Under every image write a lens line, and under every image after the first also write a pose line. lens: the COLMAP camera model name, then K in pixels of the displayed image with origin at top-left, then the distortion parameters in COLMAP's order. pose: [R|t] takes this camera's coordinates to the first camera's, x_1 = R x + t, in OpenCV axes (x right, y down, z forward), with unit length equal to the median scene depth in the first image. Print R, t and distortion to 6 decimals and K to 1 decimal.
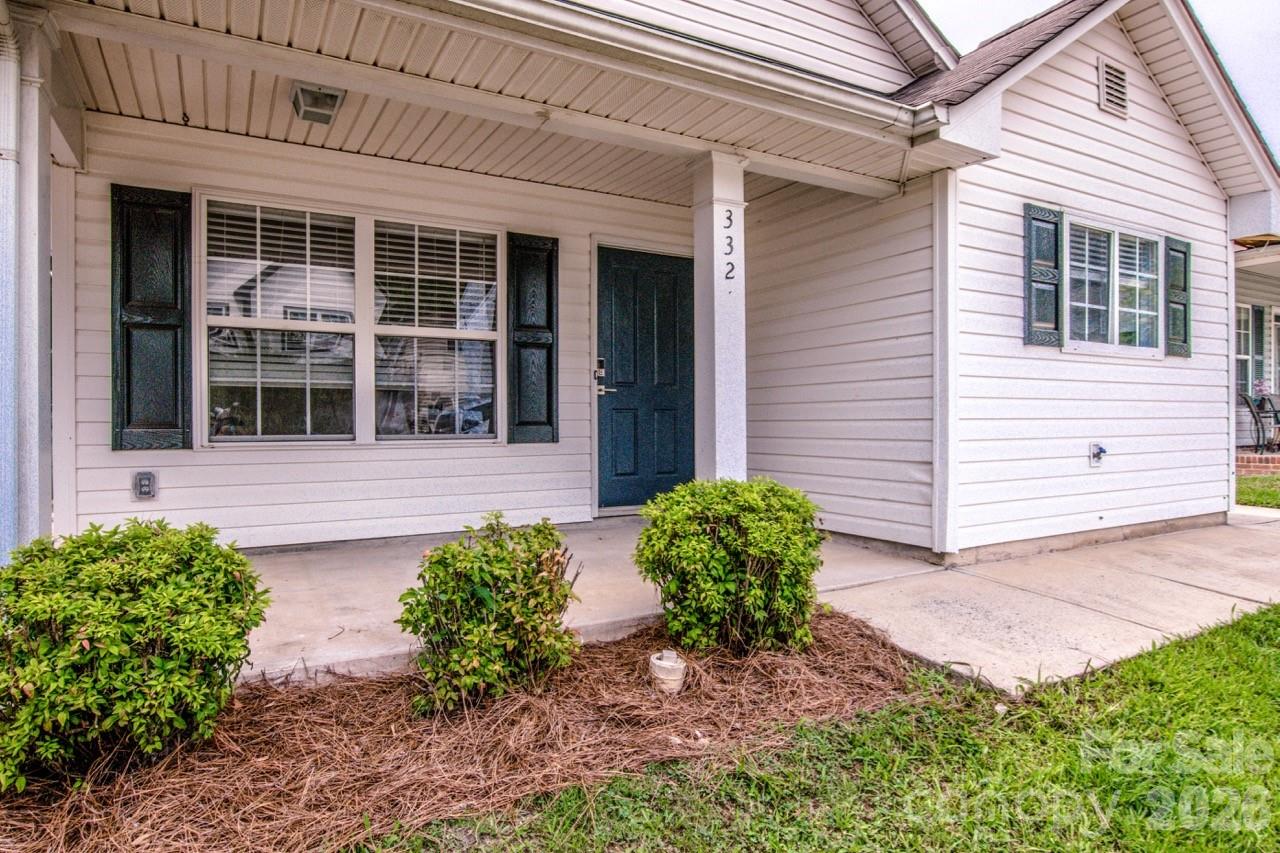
lens RADIAL K [[759.3, 0, 640.0], [0, 759.3, 426.5], [0, 0, 1]] dist [-0.047827, -0.000617]
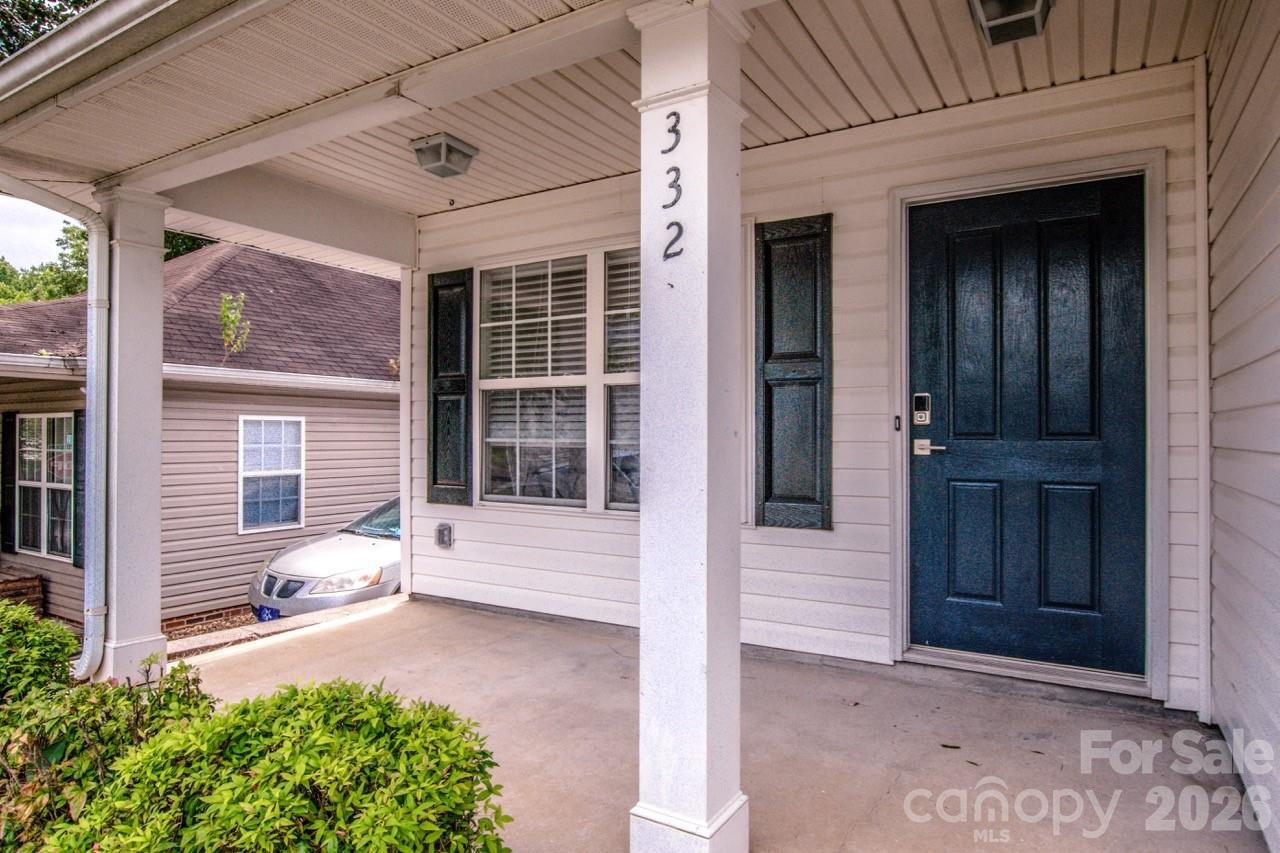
lens RADIAL K [[759.3, 0, 640.0], [0, 759.3, 426.5], [0, 0, 1]] dist [-0.047827, -0.000617]
pose [[0.498148, -0.003425, -0.867085, 0.430753], [-0.005410, 0.999960, -0.007058, -0.071901], [0.867075, 0.008207, 0.498110, 0.624669]]
